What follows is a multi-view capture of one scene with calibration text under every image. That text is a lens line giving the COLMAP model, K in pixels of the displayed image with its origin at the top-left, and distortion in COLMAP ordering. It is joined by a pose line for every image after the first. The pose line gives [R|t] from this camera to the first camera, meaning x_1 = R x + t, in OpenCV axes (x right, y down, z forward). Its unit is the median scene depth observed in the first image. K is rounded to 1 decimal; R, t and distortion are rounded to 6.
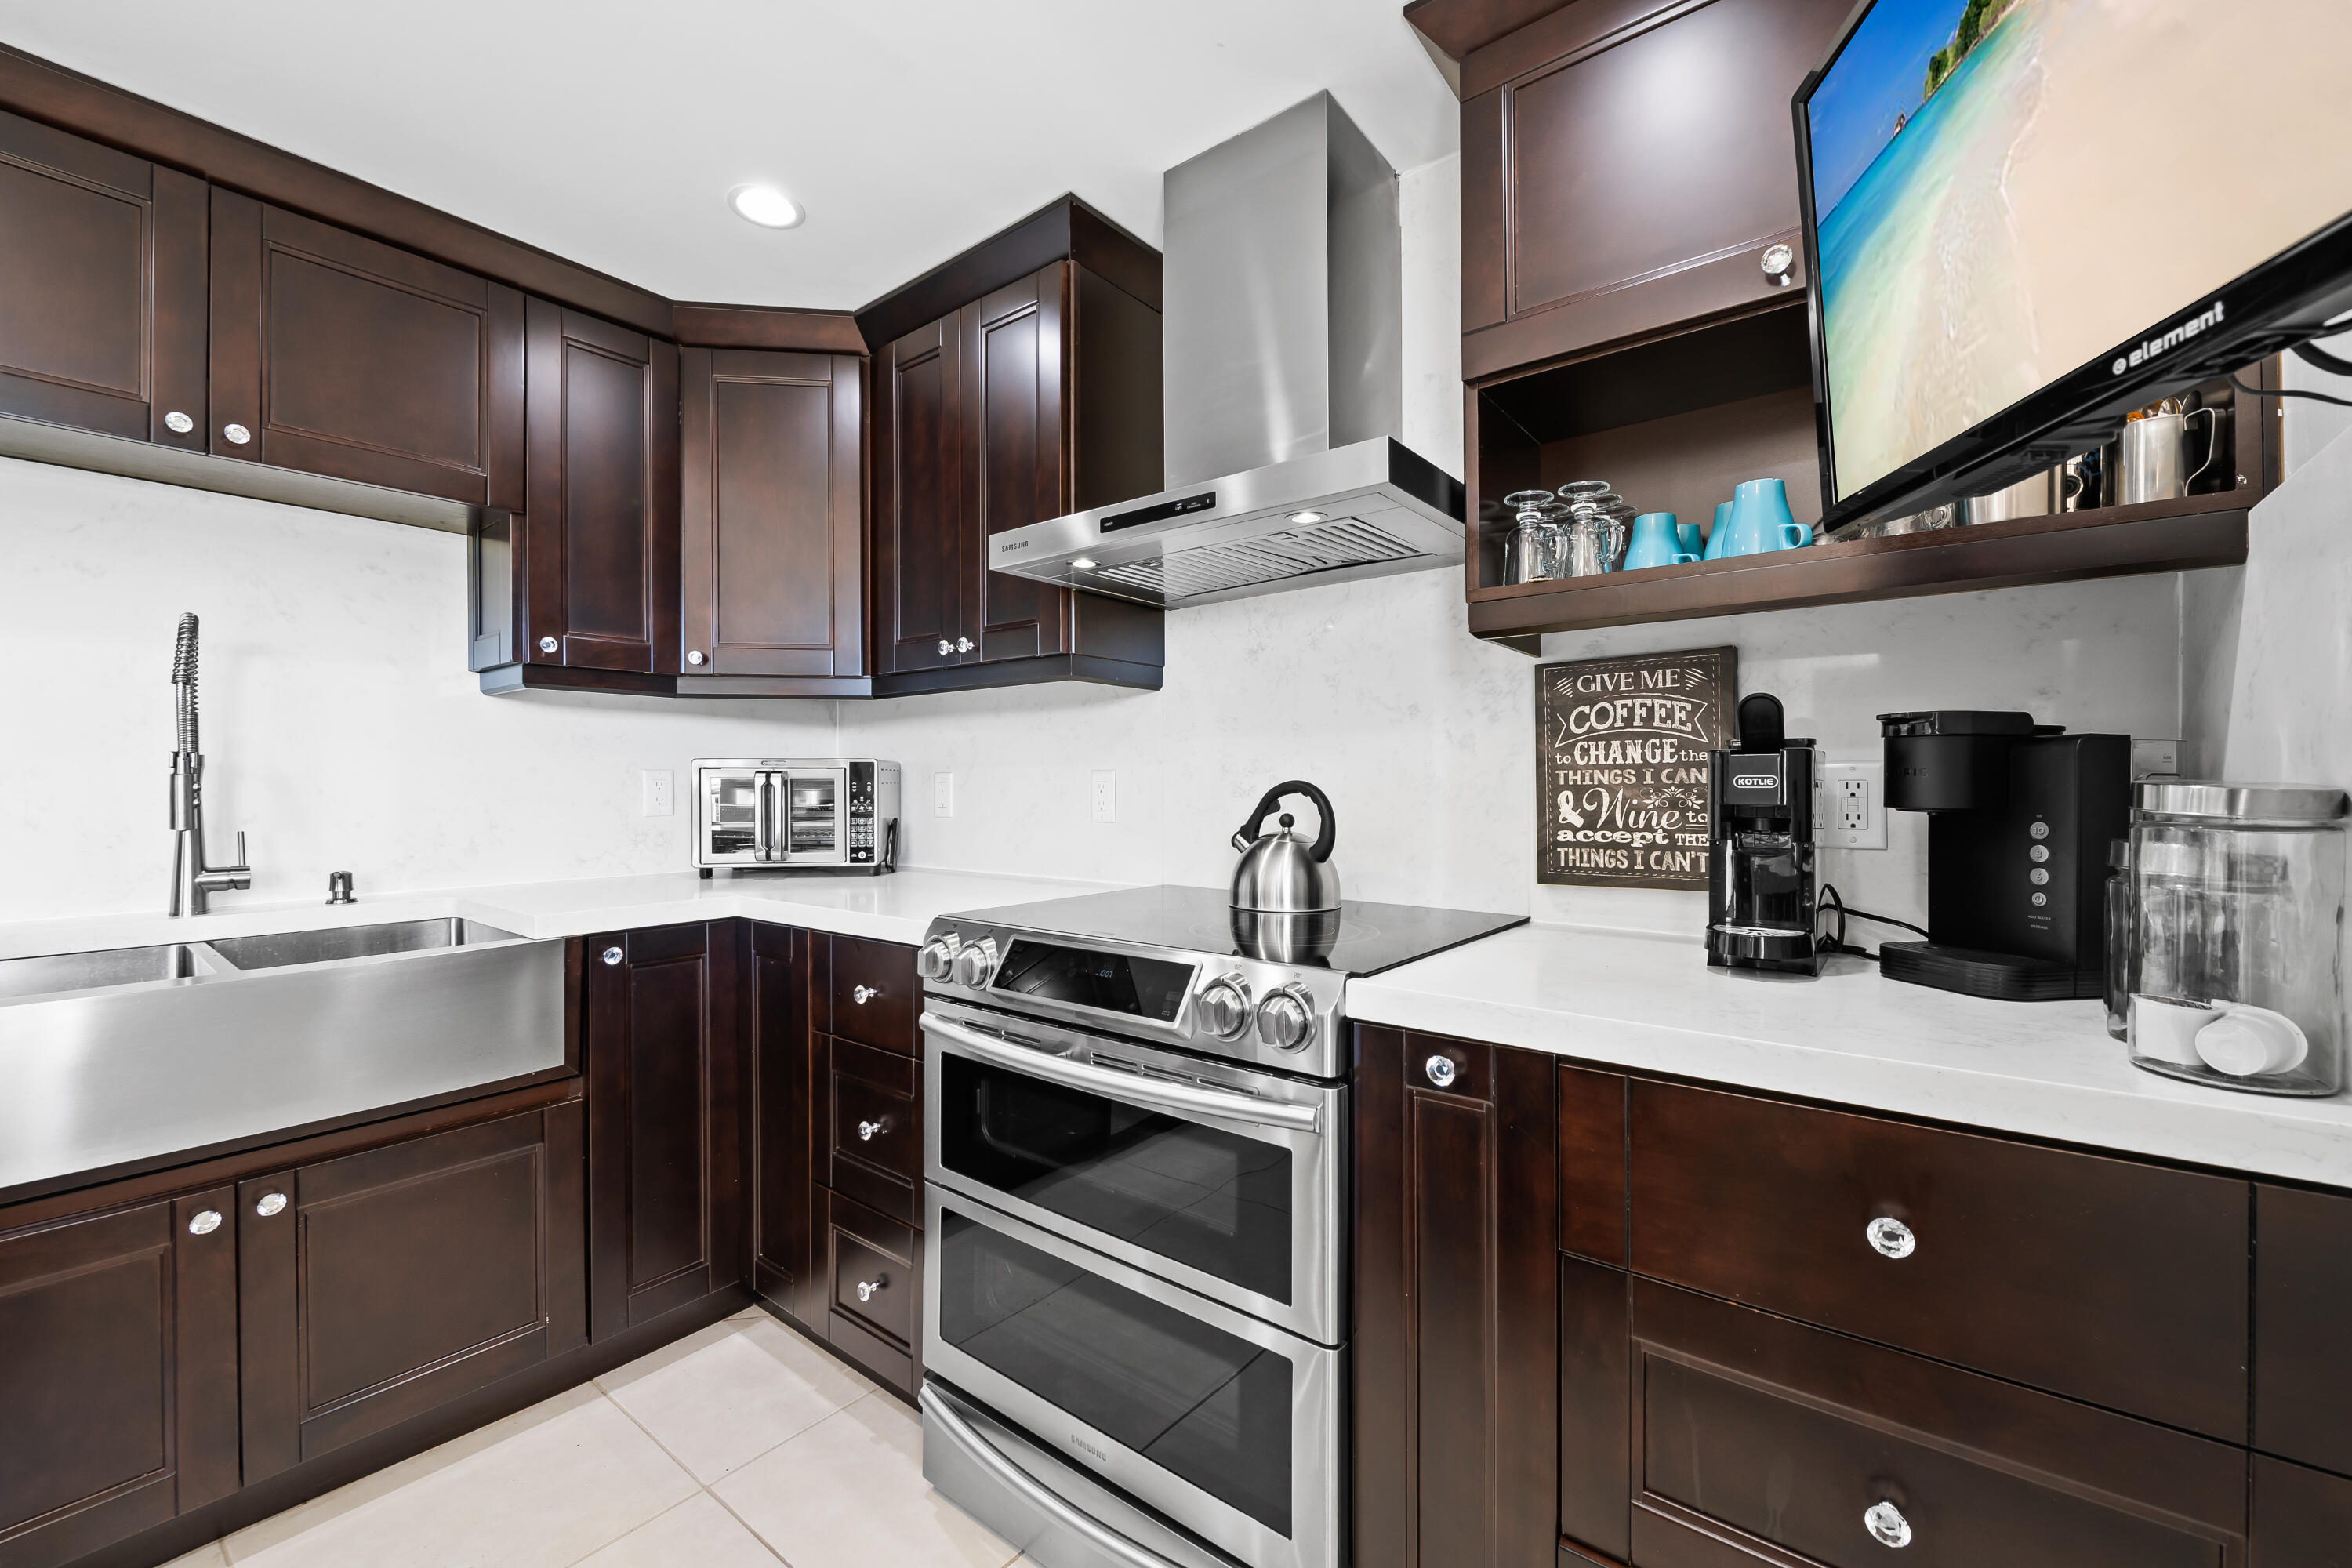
lens RADIAL K [[943.0, 0, 1165.1], [0, 943.0, 789.2], [0, 0, 1]] dist [-0.006123, -0.001171]
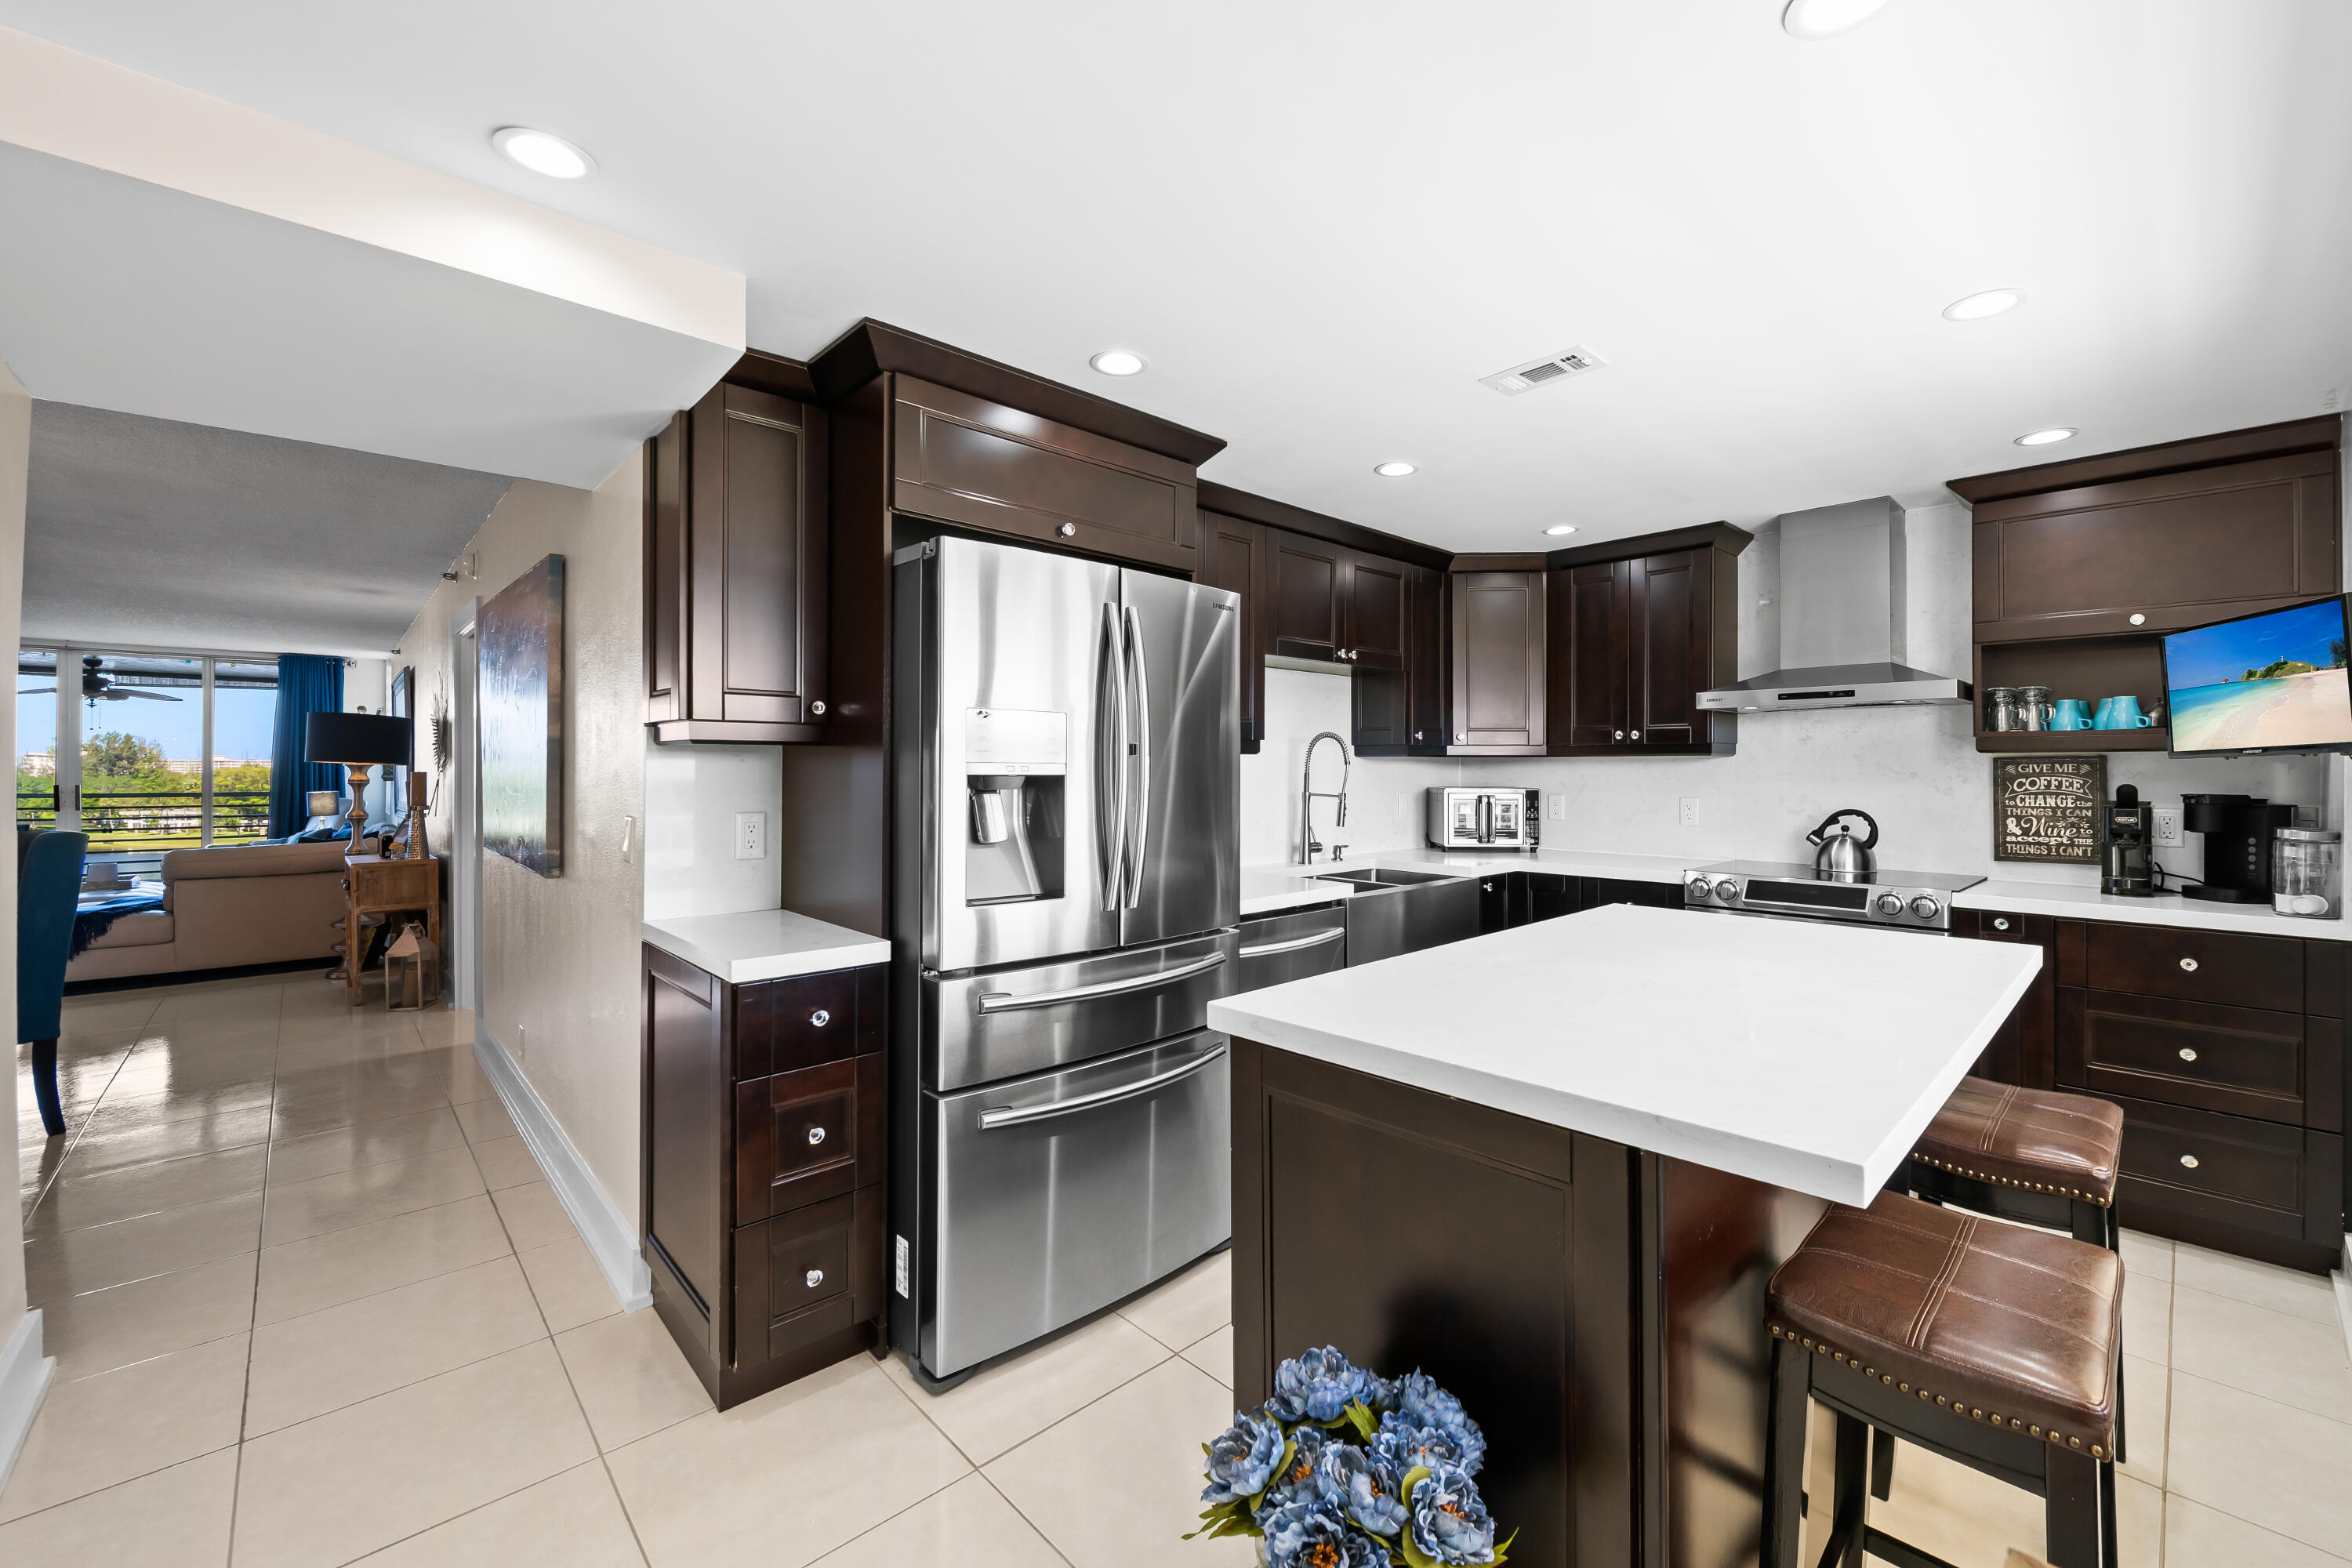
lens RADIAL K [[943.0, 0, 1159.1], [0, 943.0, 767.9], [0, 0, 1]] dist [-0.006123, -0.001171]
pose [[0.985214, 0.003212, -0.171301, -1.179243], [-0.004313, 0.999972, -0.006053, -0.094960], [0.171277, 0.006702, 0.985200, -1.510926]]
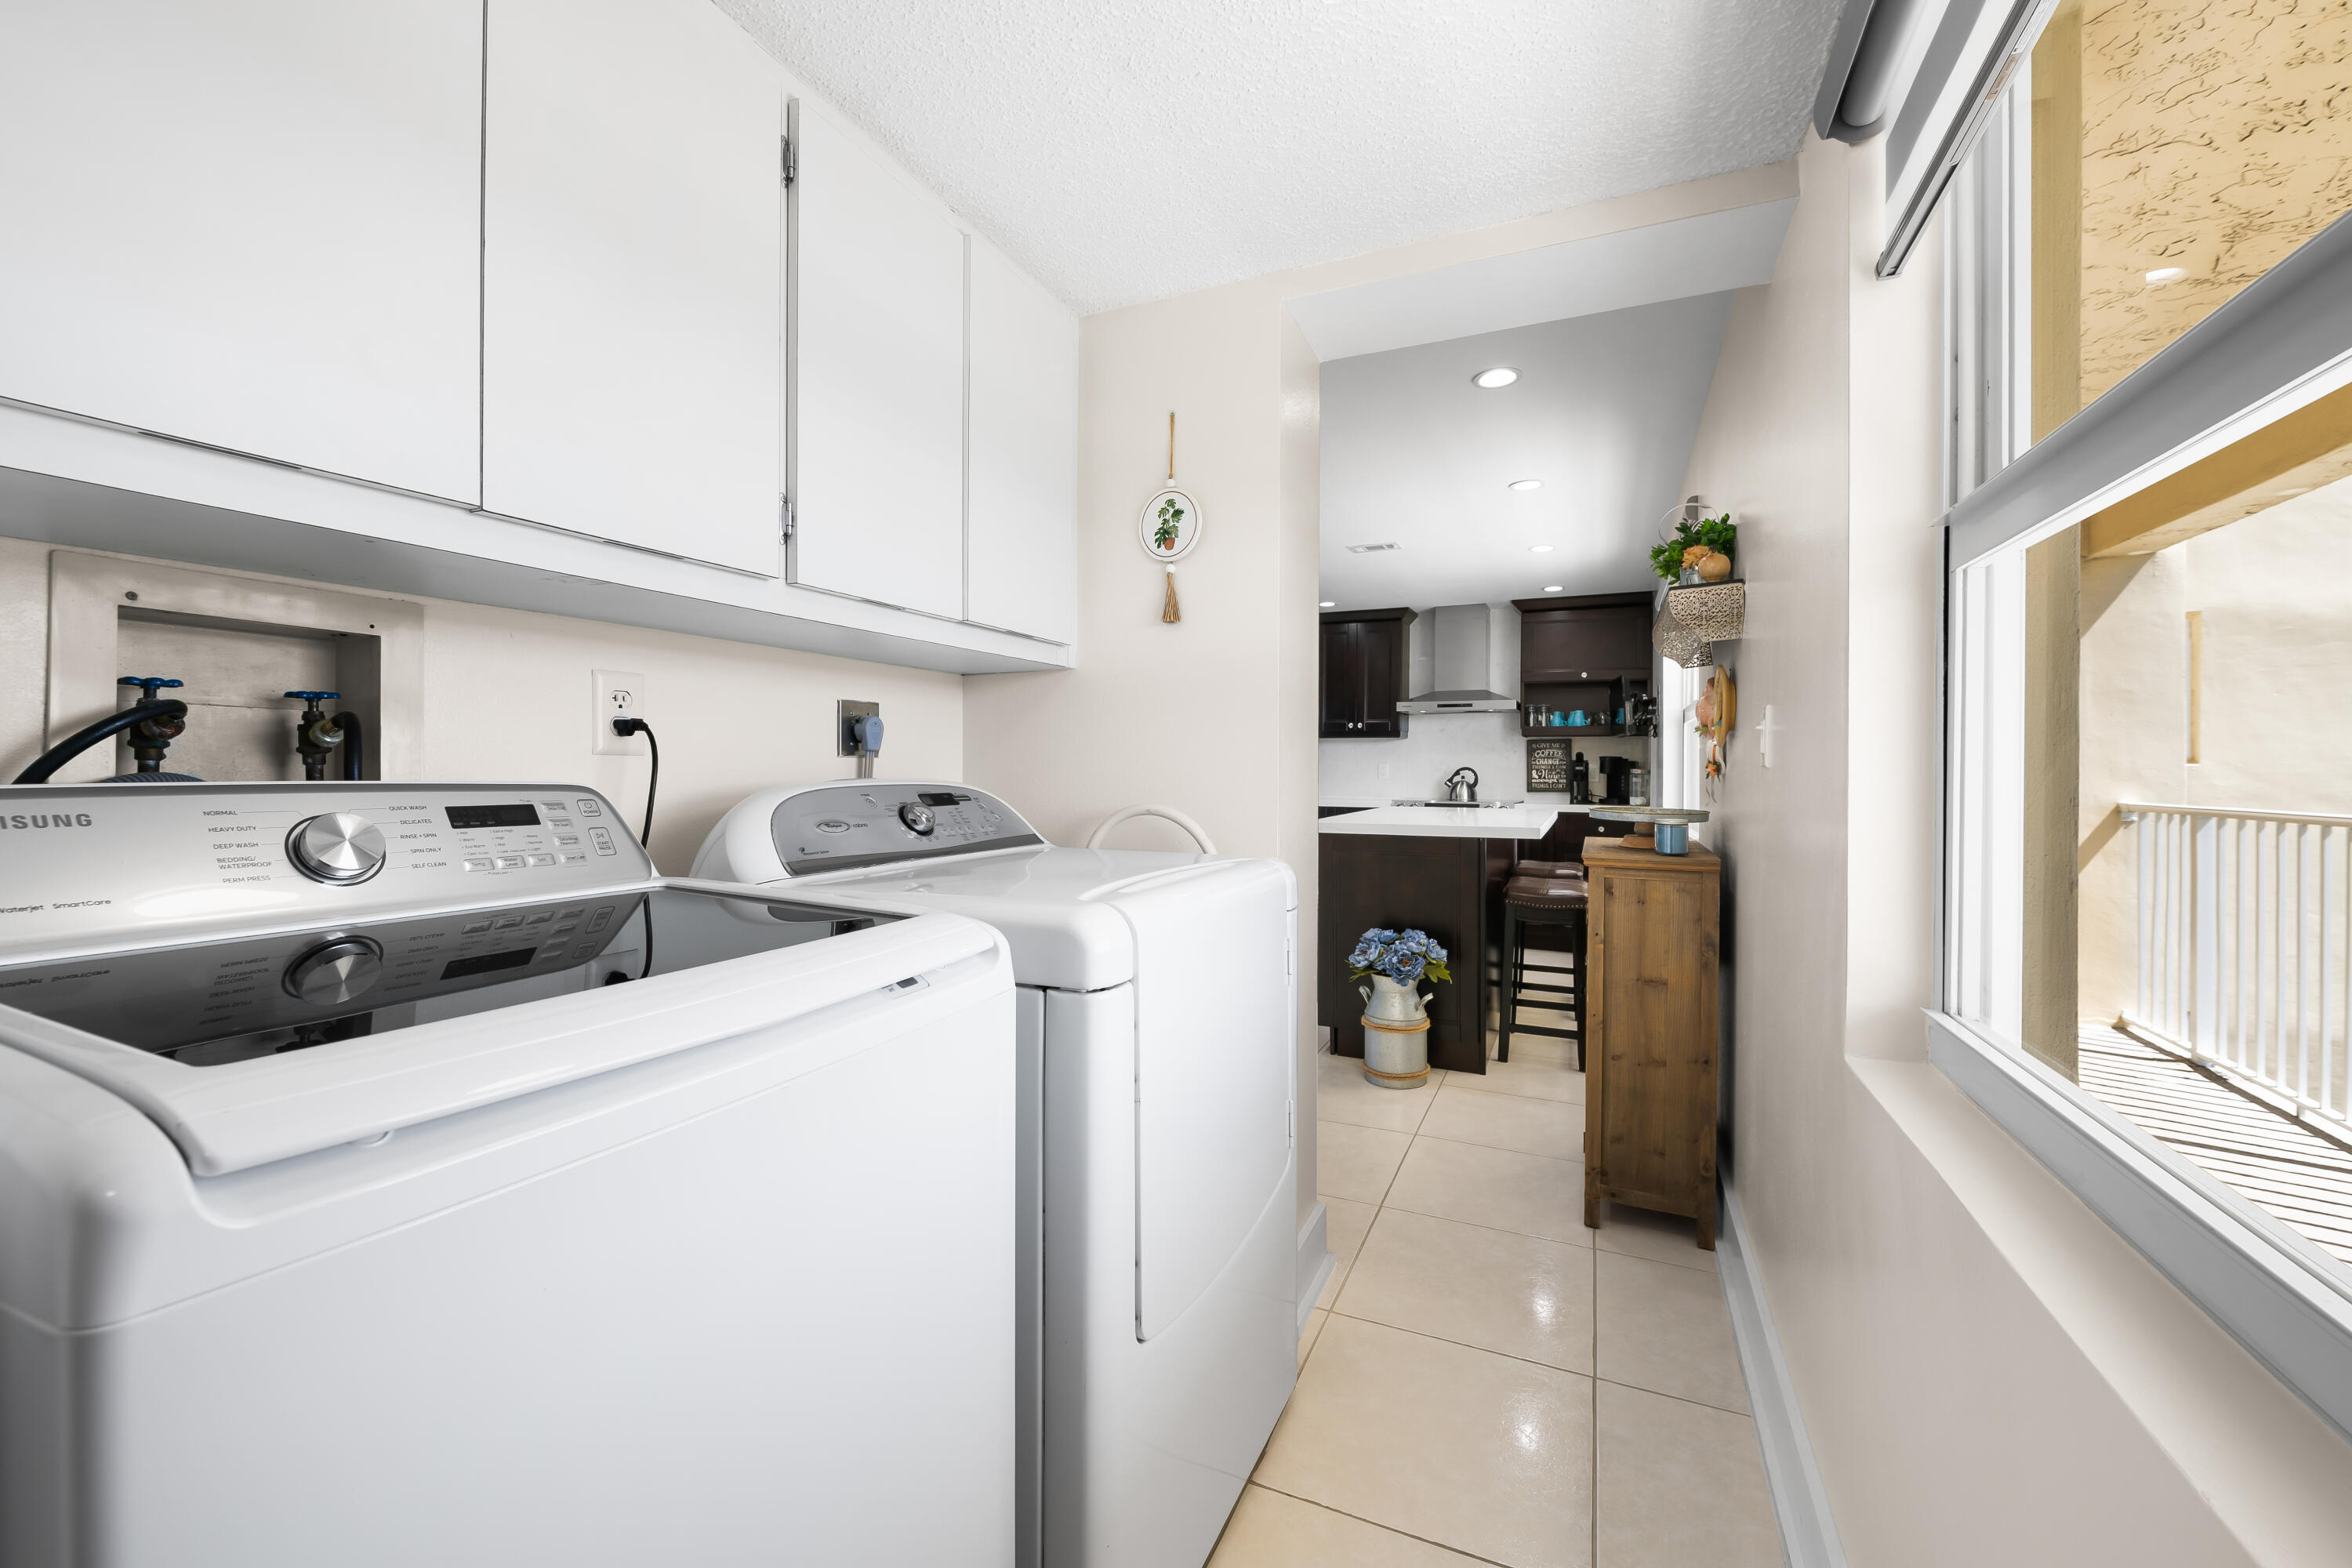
lens RADIAL K [[943.0, 0, 1170.5], [0, 943.0, 765.7], [0, 0, 1]] dist [-0.006123, -0.001171]
pose [[0.971338, 0.007761, 0.237576, -2.299440], [-0.006896, 0.999966, -0.004474, 0.012762], [-0.237603, 0.002707, 0.971359, -2.894782]]
